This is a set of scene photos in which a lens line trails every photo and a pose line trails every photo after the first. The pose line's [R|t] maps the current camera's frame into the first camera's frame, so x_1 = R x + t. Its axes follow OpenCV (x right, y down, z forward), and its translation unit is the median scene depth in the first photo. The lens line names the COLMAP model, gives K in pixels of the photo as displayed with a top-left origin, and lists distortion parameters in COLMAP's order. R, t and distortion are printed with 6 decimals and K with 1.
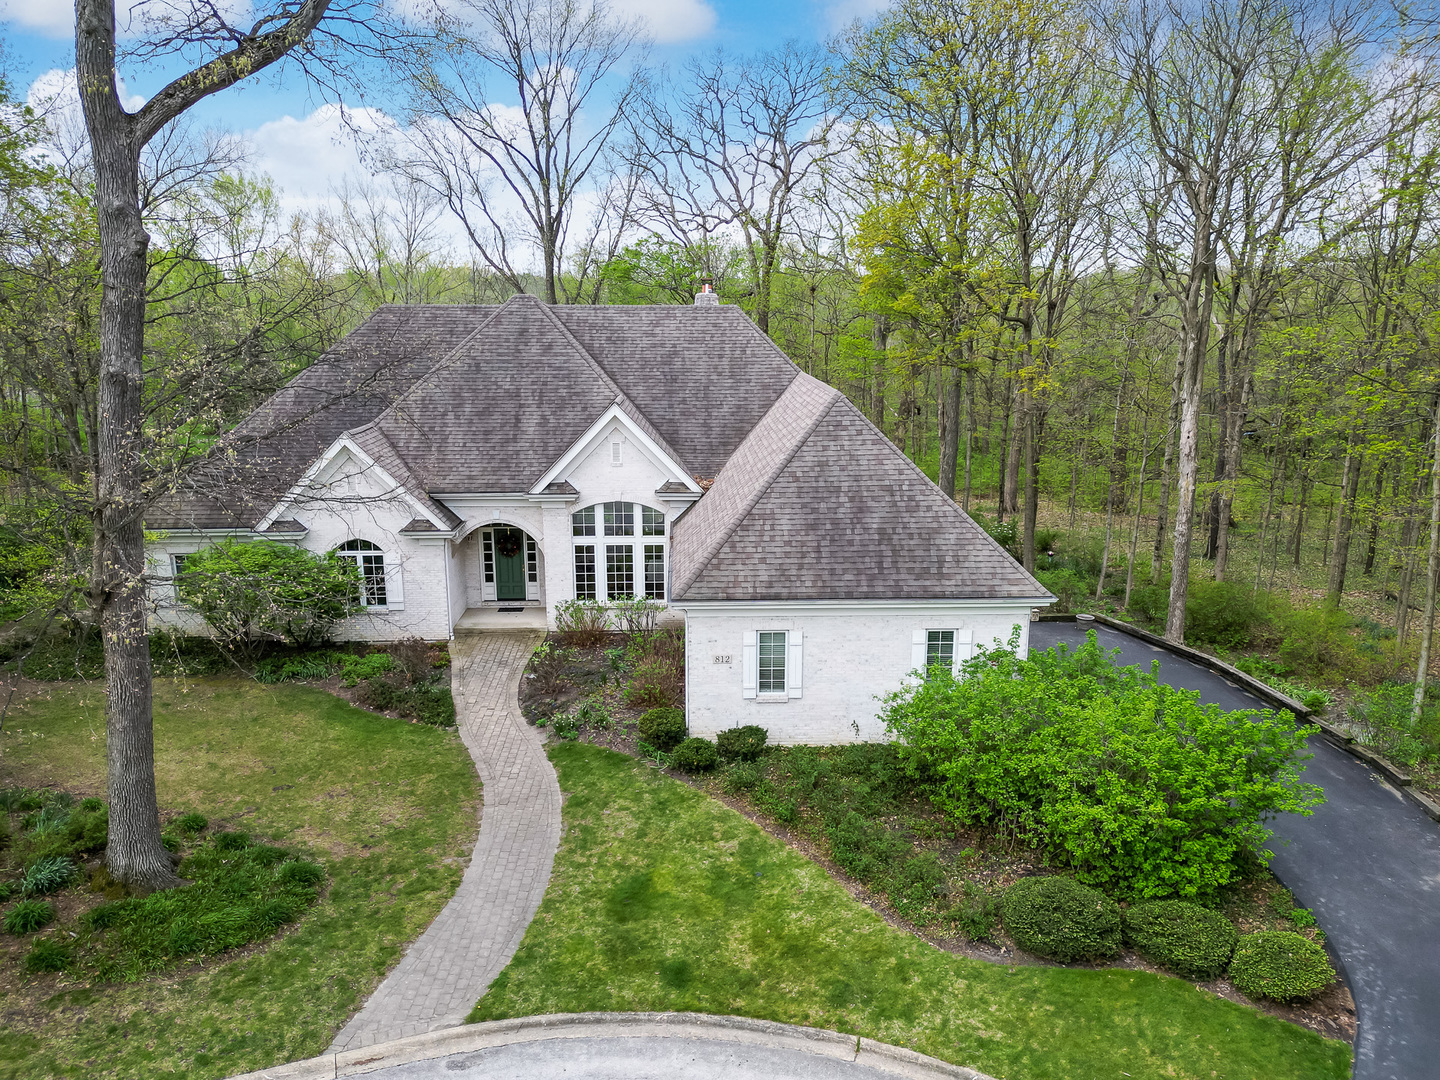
lens RADIAL K [[1054.5, 0, 737.3], [0, 1054.5, 539.5], [0, 0, 1]] dist [0.084220, -0.098004]
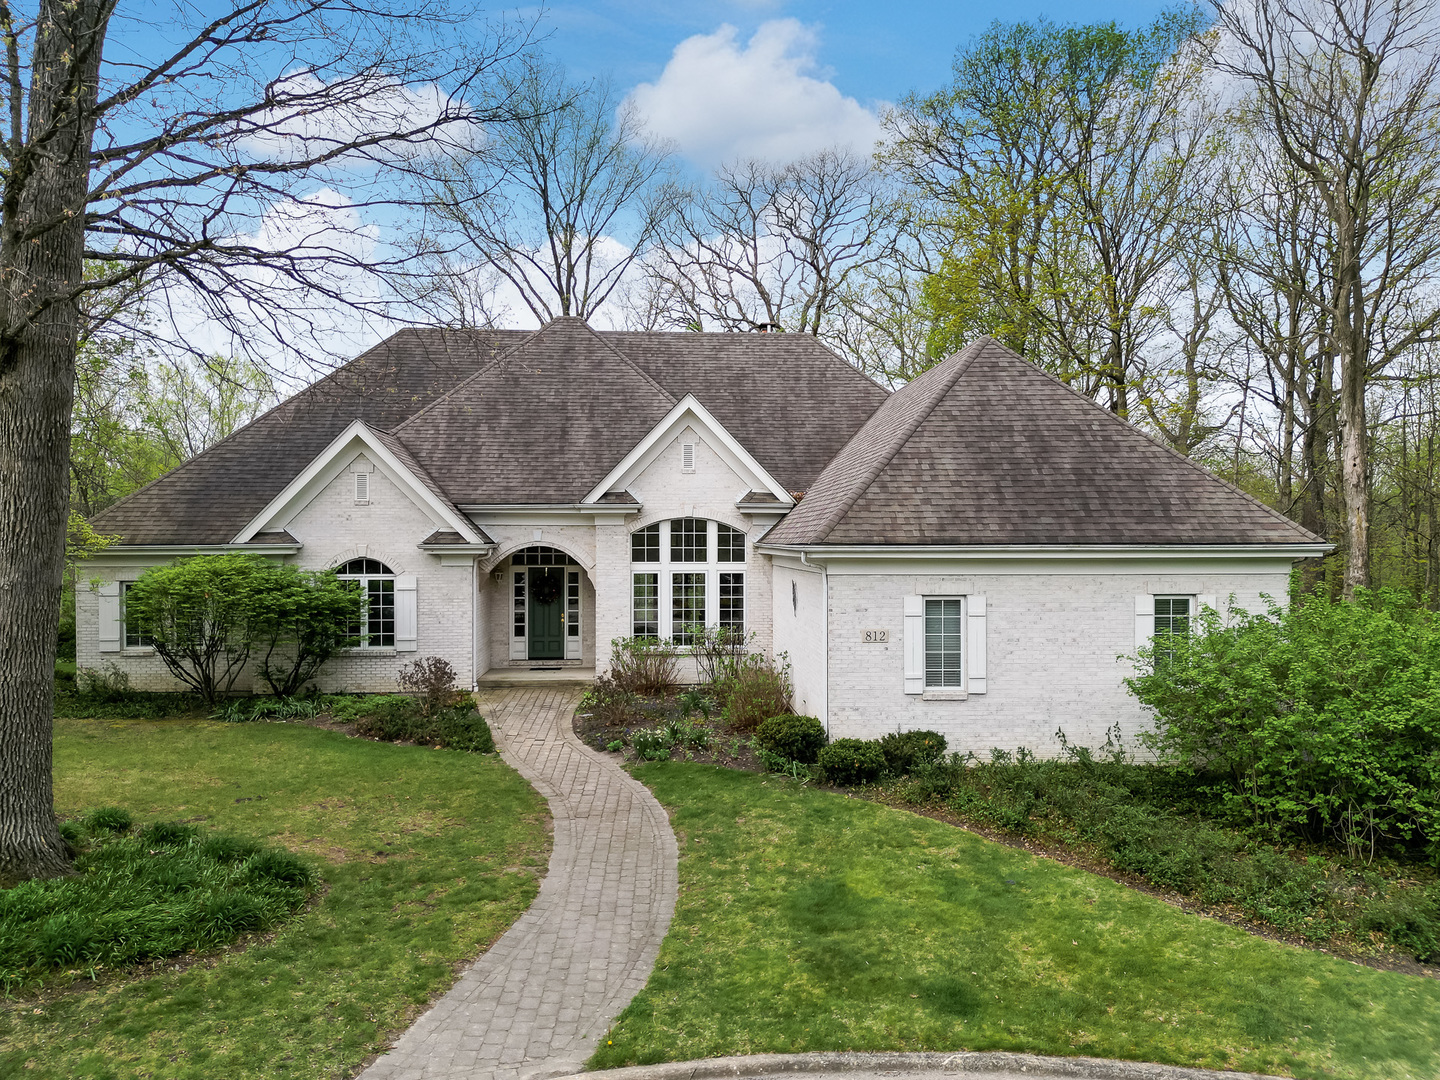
lens RADIAL K [[1054.5, 0, 737.3], [0, 1054.5, 539.5], [0, 0, 1]] dist [0.084220, -0.098004]
pose [[0.999711, -0.002099, 0.023951, -0.125696], [0.007171, 0.976878, -0.213678, 0.202398], [-0.022948, 0.213788, 0.976611, 0.279890]]
